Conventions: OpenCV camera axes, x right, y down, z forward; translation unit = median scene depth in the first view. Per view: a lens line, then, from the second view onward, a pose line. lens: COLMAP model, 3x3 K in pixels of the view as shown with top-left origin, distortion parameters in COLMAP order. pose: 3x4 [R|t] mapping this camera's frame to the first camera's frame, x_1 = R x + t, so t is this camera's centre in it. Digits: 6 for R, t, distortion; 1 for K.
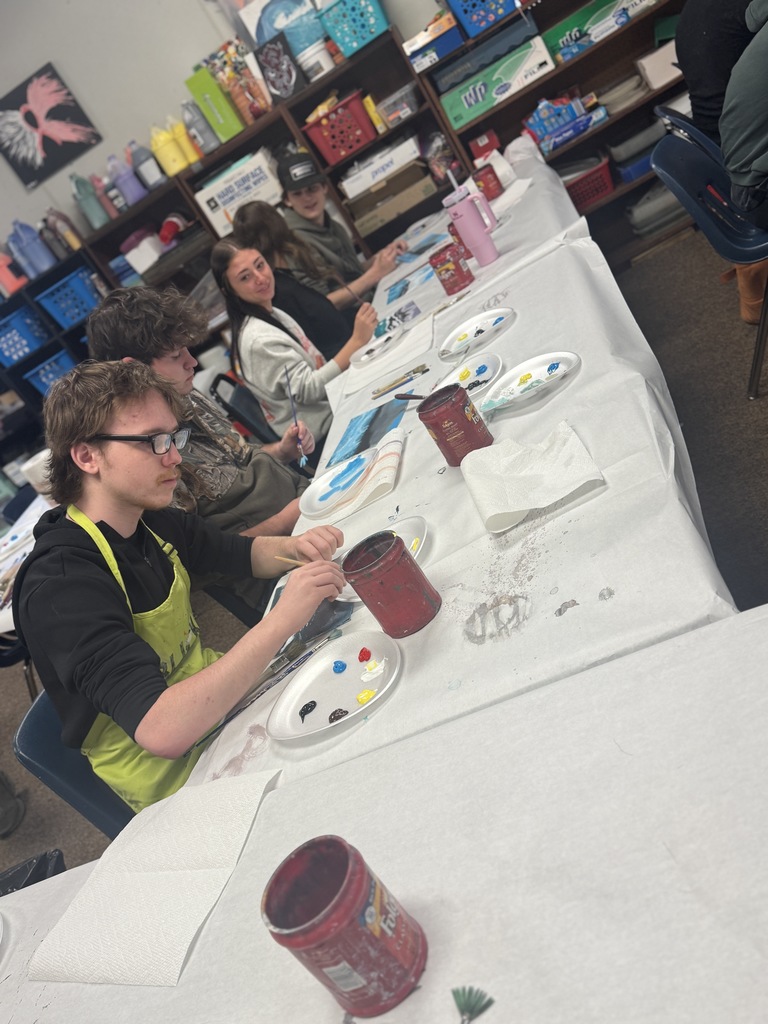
lens RADIAL K [[899.3, 0, 383.8], [0, 899.3, 512.1], [0, 0, 1]] dist [-0.005532, -0.013893]
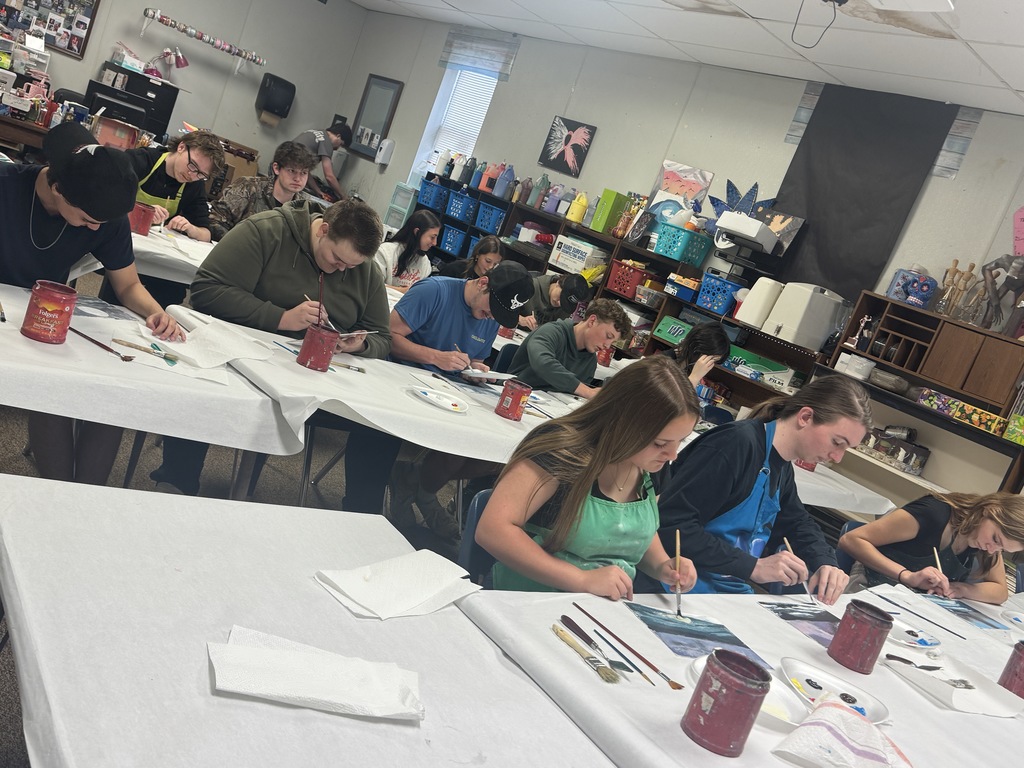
lens RADIAL K [[983.0, 0, 512.0], [0, 983.0, 384.3], [0, 0, 1]] dist [-0.005031, 0.000000]
pose [[0.380893, 0.793705, -0.474292, 0.765886], [-0.870621, 0.480600, 0.105084, -0.332743], [0.311350, 0.372903, 0.874073, -0.413097]]
